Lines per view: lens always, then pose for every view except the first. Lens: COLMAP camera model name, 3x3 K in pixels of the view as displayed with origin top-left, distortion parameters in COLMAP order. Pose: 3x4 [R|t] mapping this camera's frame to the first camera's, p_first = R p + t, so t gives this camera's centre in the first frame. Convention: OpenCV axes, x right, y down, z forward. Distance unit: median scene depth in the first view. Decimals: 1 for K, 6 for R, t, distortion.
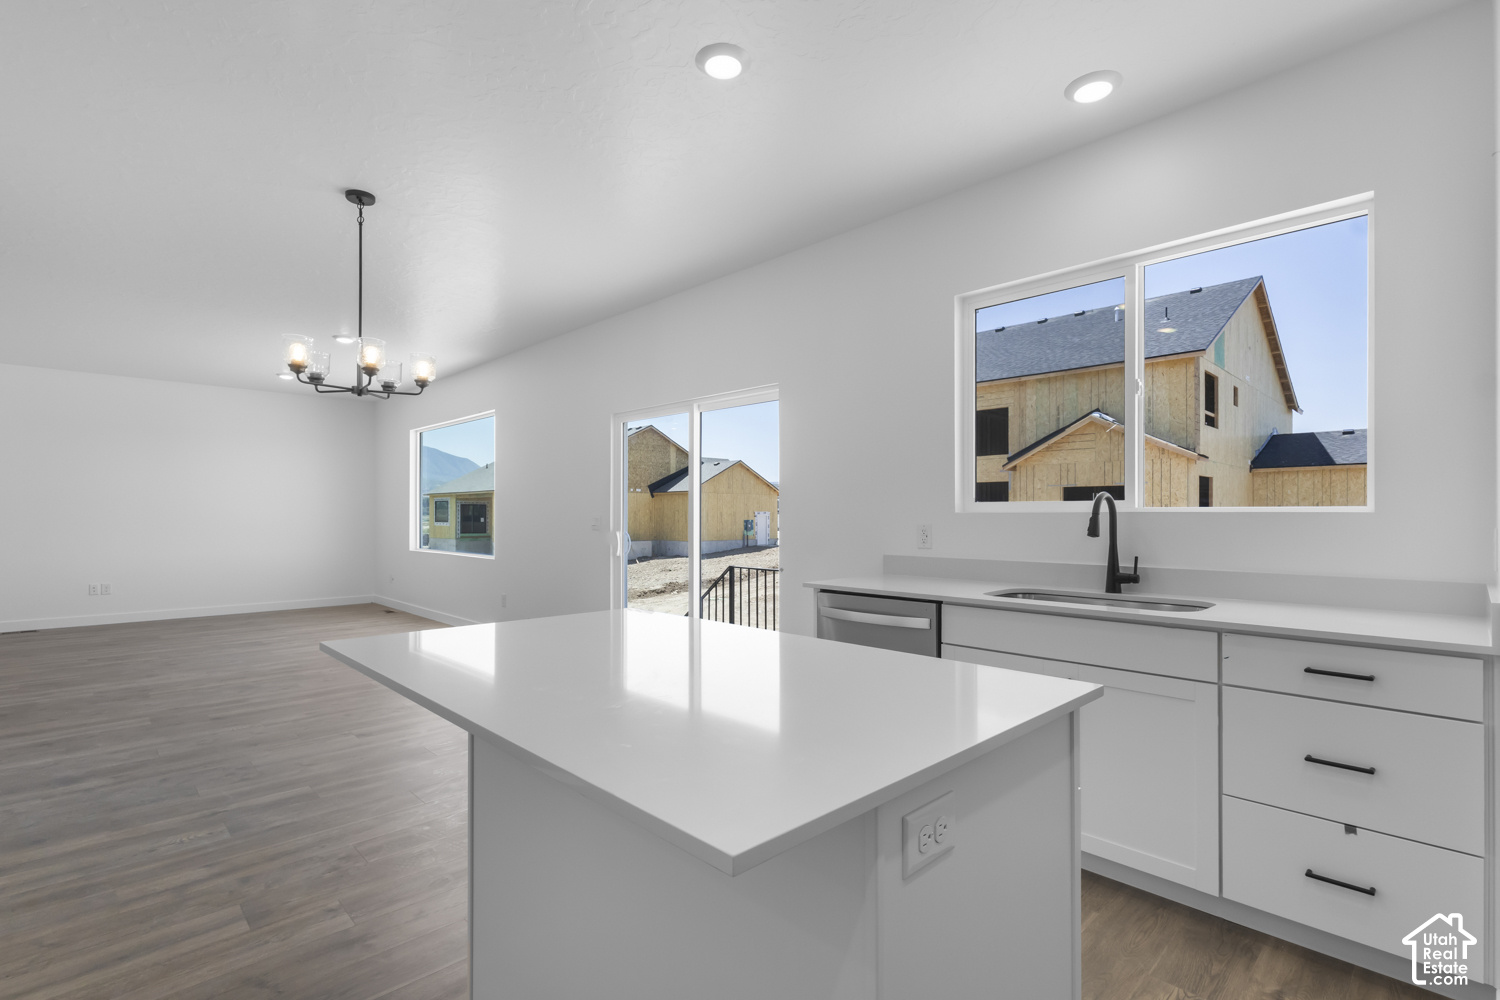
lens RADIAL K [[691.7, 0, 759.6], [0, 691.7, 500.4], [0, 0, 1]] dist [0.001811, 0.001672]
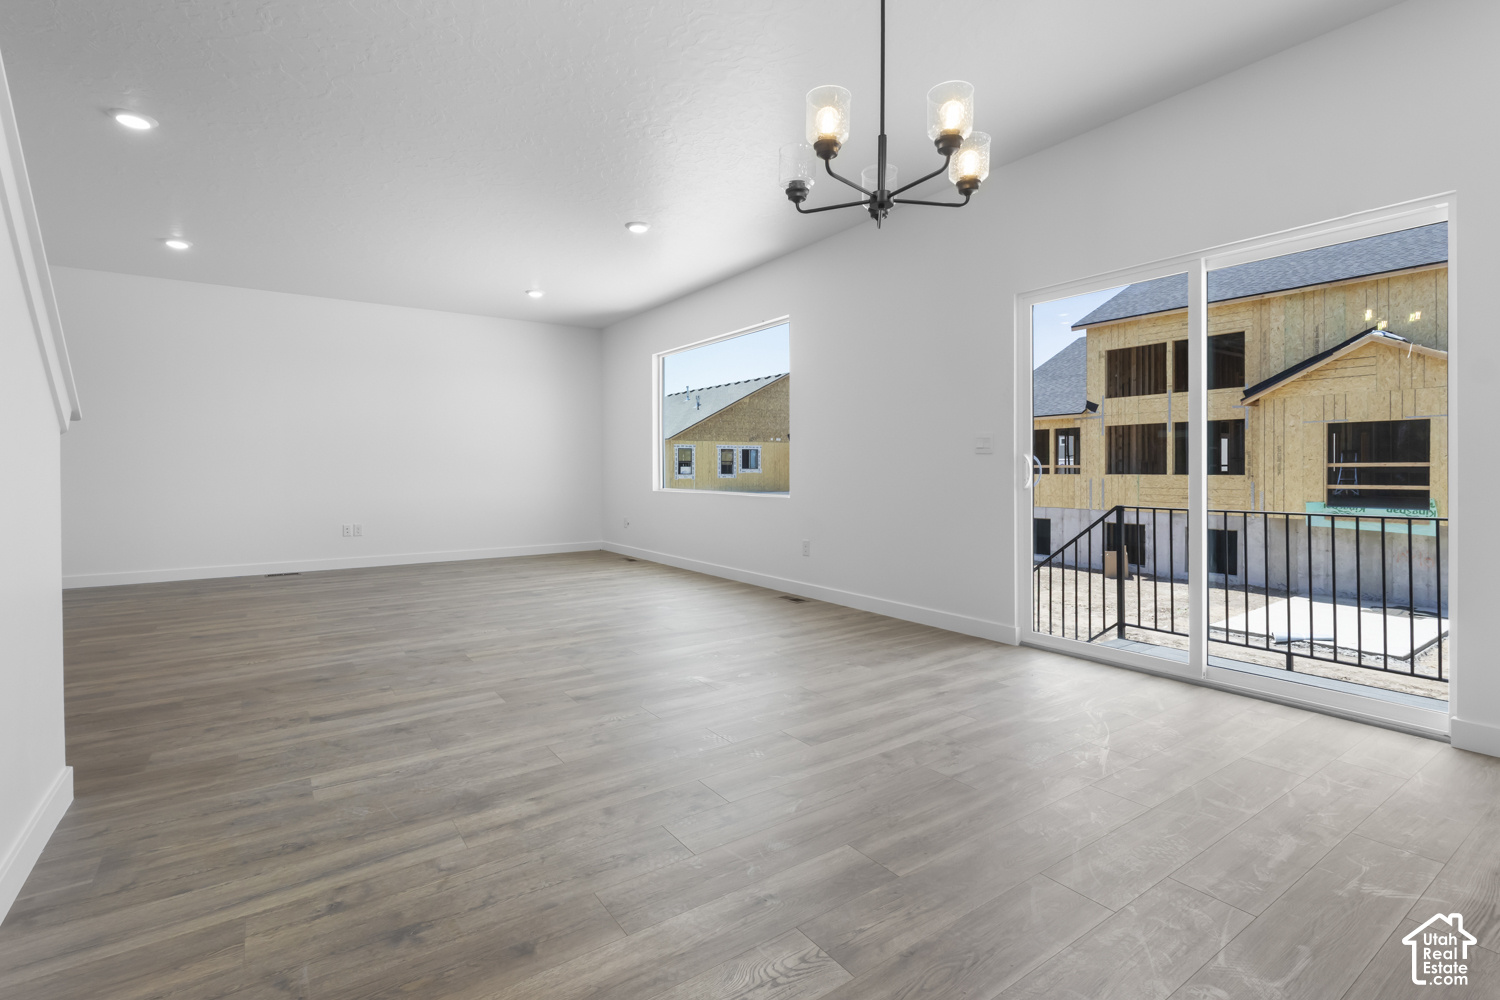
lens RADIAL K [[691.7, 0, 747.0], [0, 691.7, 455.7], [0, 0, 1]] dist [0.001811, 0.001672]
pose [[0.985982, -0.008861, -0.166614, -0.235566], [0.009088, 0.999959, 0.000598, 0.027457], [0.166602, -0.002104, 0.986022, 0.146443]]
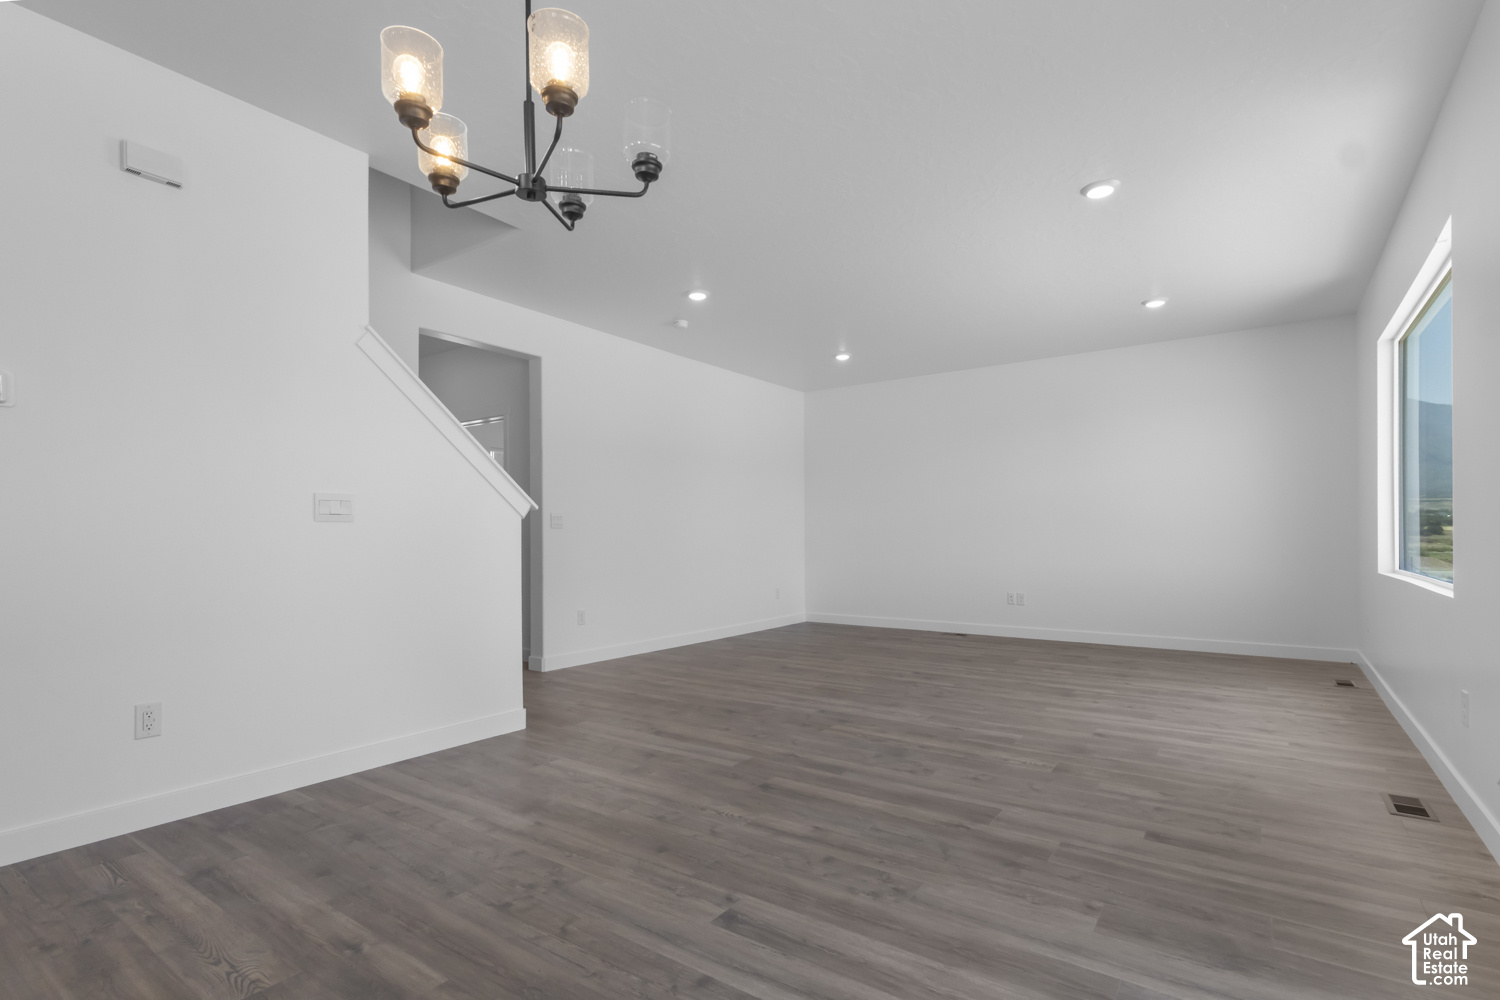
lens RADIAL K [[755.3, 0, 724.1], [0, 755.3, 521.6], [0, 0, 1]] dist [0.008046, 0.001297]
pose [[0.148496, -0.024423, -0.988611, -0.022443], [0.024740, 0.999474, -0.020976, 0.033161], [0.988603, -0.021343, 0.149022, 0.416216]]
